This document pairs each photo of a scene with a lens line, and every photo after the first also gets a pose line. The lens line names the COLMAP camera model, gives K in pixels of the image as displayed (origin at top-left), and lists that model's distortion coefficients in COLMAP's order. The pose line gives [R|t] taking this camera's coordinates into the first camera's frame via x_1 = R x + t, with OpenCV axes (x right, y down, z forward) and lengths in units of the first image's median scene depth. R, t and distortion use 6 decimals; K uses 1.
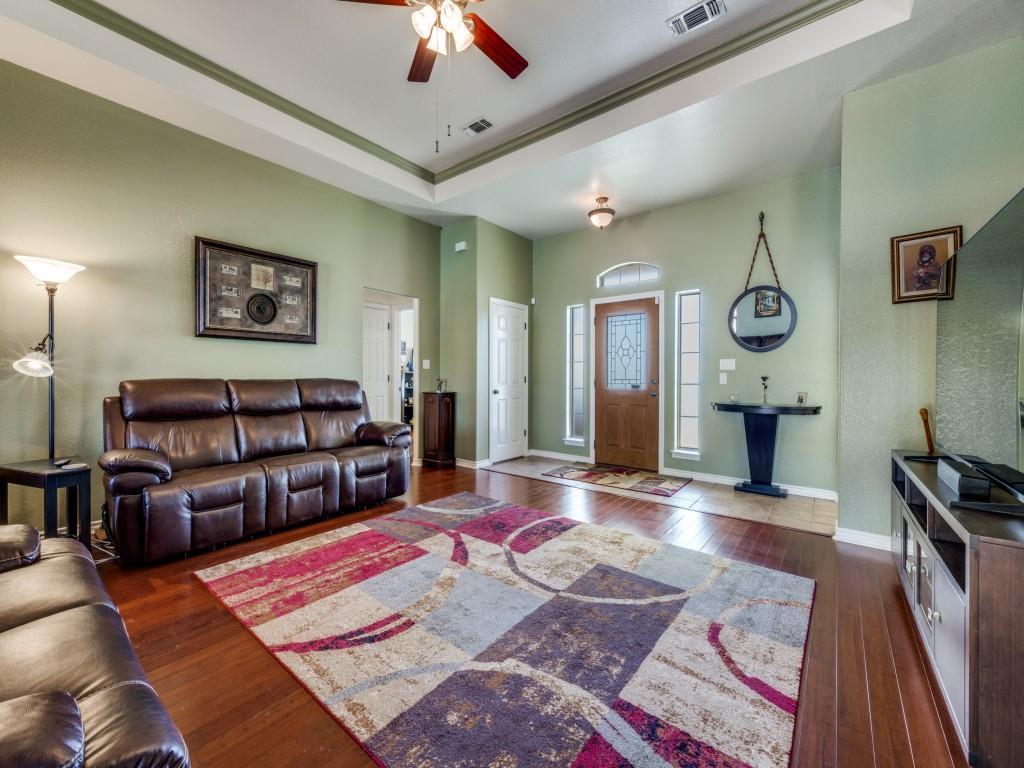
lens RADIAL K [[407.8, 0, 510.5], [0, 407.8, 378.4], [0, 0, 1]] dist [0.001064, 0.000161]
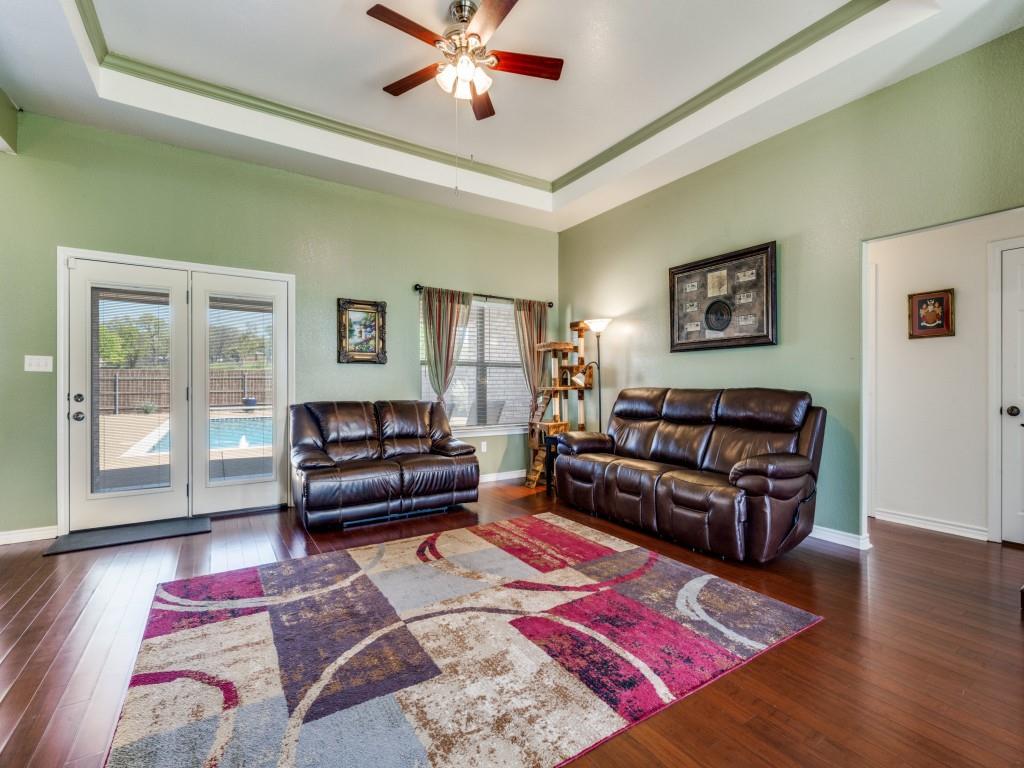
lens RADIAL K [[470.0, 0, 519.3], [0, 470.0, 387.3], [0, 0, 1]] dist [-0.000800, 0.000064]
pose [[-0.317042, -0.000951, -0.948411, 0.852119], [-0.005332, 0.999985, 0.000779, -0.000223], [0.948396, 0.005304, -0.317043, 1.300294]]
